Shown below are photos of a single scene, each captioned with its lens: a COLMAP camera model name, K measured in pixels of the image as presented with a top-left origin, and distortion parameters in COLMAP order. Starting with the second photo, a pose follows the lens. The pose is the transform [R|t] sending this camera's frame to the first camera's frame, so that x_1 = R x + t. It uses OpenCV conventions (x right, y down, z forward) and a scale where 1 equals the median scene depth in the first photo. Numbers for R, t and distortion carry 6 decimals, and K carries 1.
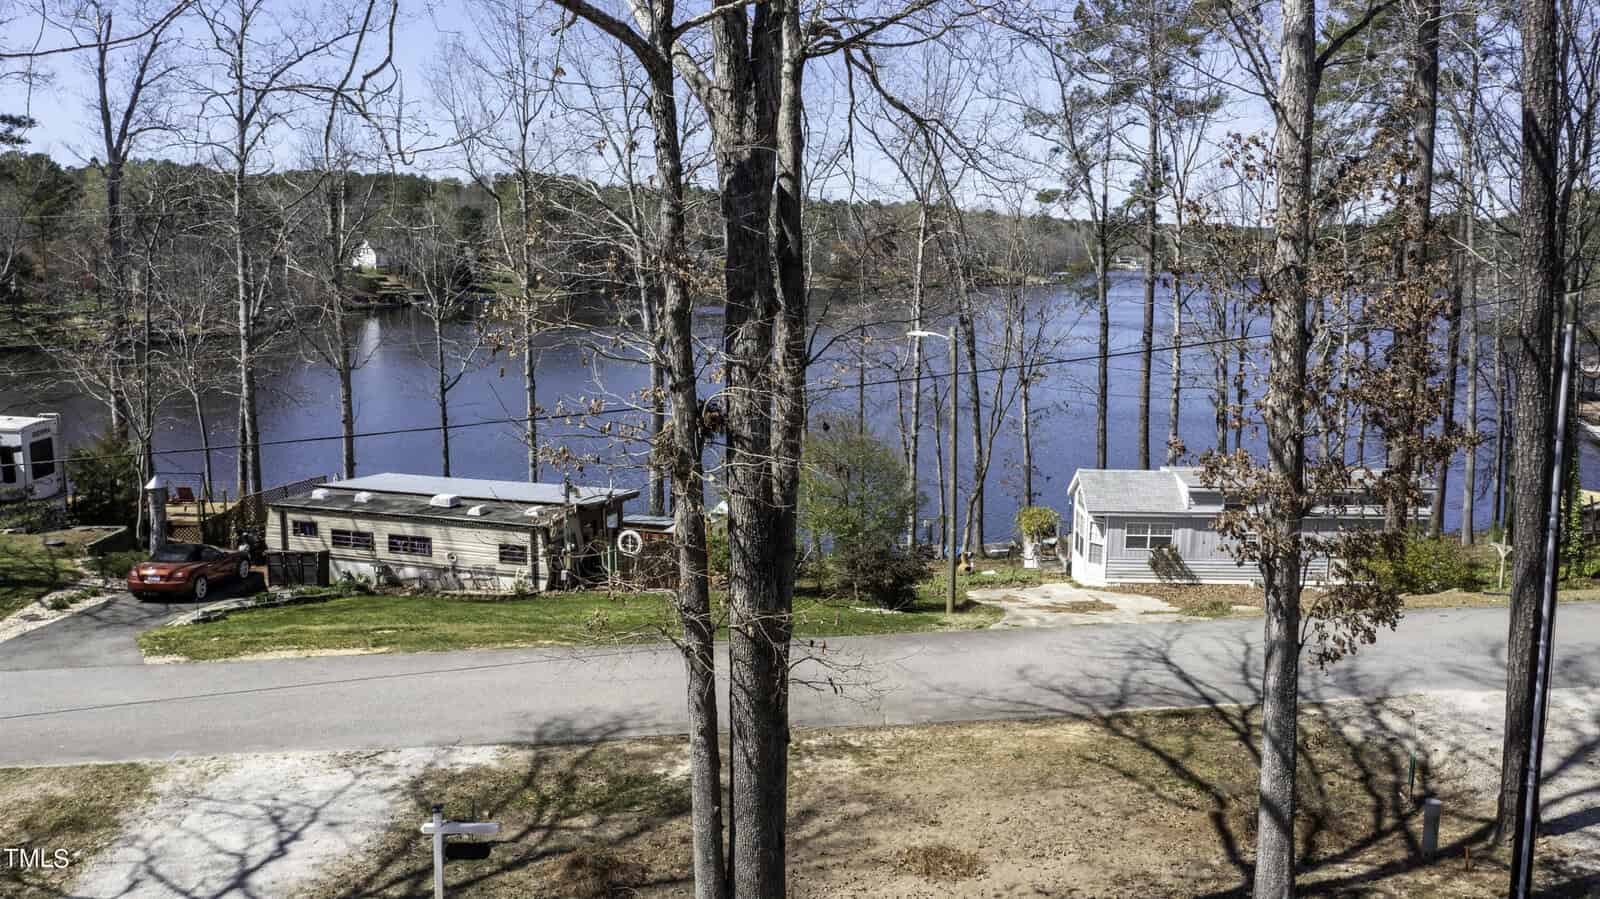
lens RADIAL K [[1280.0, 0, 800.5], [0, 1280.0, 444.6], [0, 0, 1]] dist [0.003236, 0.000726]
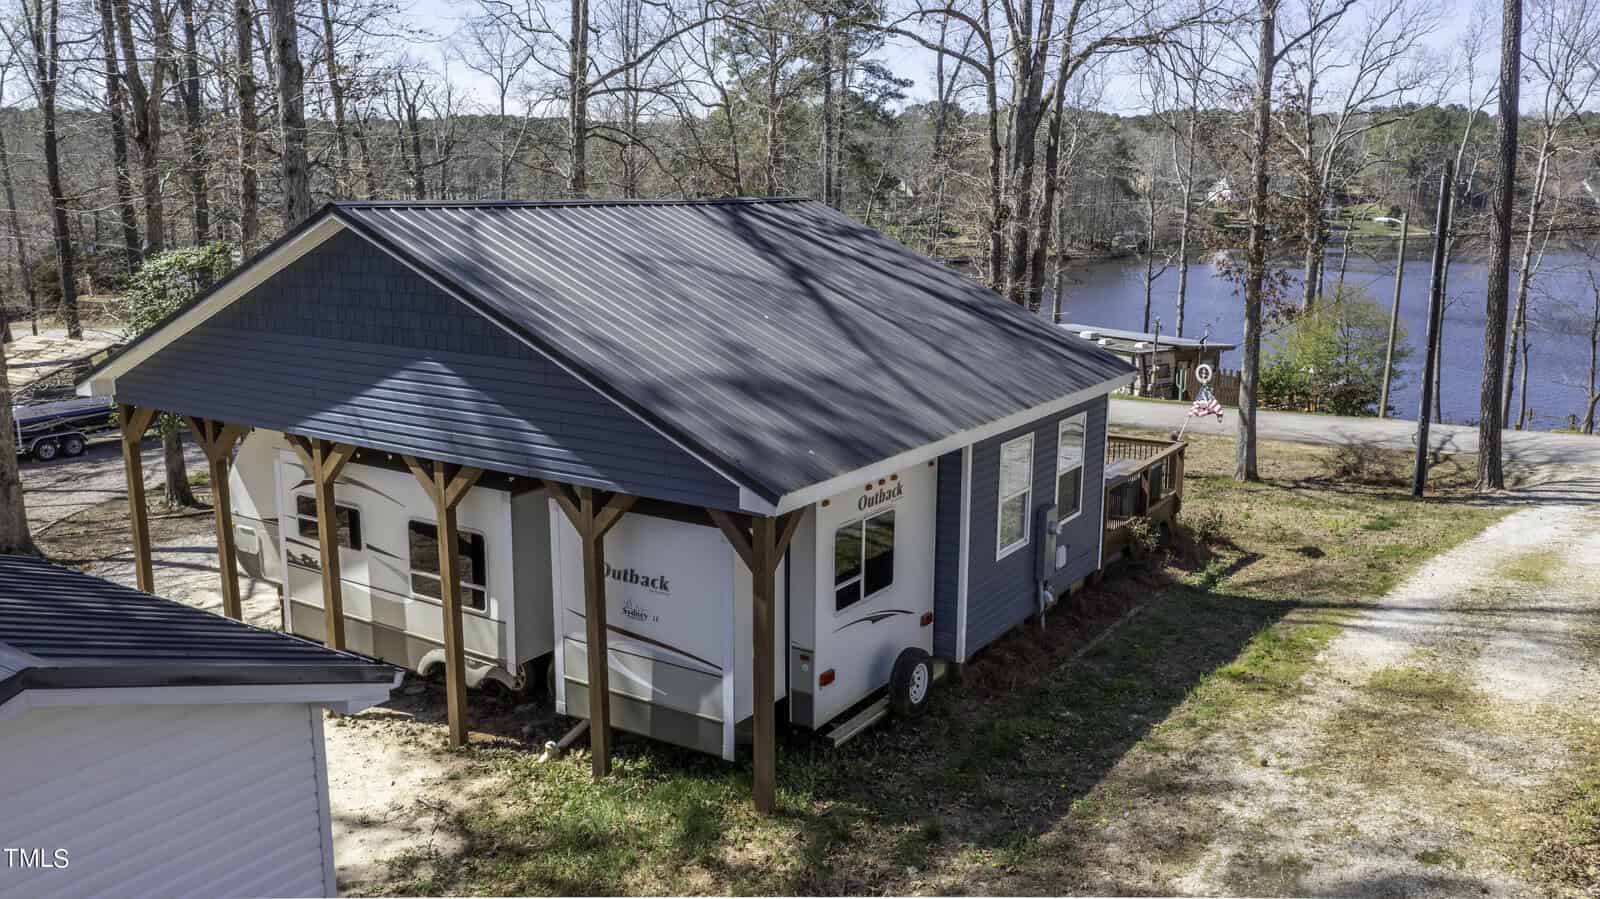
lens RADIAL K [[1280.0, 0, 800.6], [0, 1280.0, 452.1], [0, 0, 1]] dist [0.003236, 0.000726]
pose [[0.794624, 0.126667, -0.593741, 0.339889], [-0.095185, 0.991891, 0.084217, 0.081029], [0.599594, -0.010405, 0.800237, -0.371535]]
